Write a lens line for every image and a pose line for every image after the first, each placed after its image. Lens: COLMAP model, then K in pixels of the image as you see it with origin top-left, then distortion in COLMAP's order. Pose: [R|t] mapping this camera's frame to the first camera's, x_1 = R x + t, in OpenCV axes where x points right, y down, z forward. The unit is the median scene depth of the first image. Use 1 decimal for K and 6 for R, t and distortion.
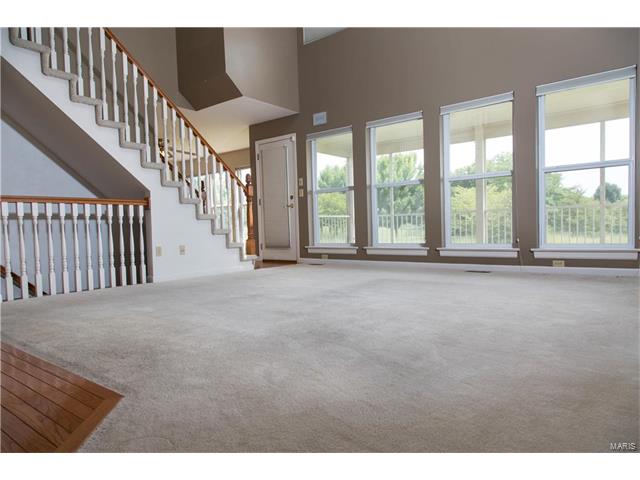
lens RADIAL K [[416.9, 0, 319.3], [0, 416.9, 238.2], [0, 0, 1]] dist [0.003504, -0.000142]
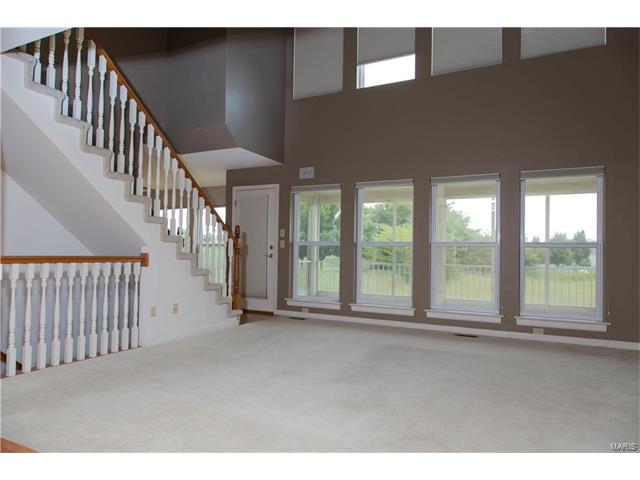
lens RADIAL K [[416.9, 0, 319.9], [0, 416.9, 237.2], [0, 0, 1]] dist [0.003504, -0.000142]
pose [[0.979835, 0.052807, 0.192706, -0.154424], [-0.039744, 0.996682, -0.071036, -0.060247], [-0.195818, 0.061945, 0.978682, 0.011340]]
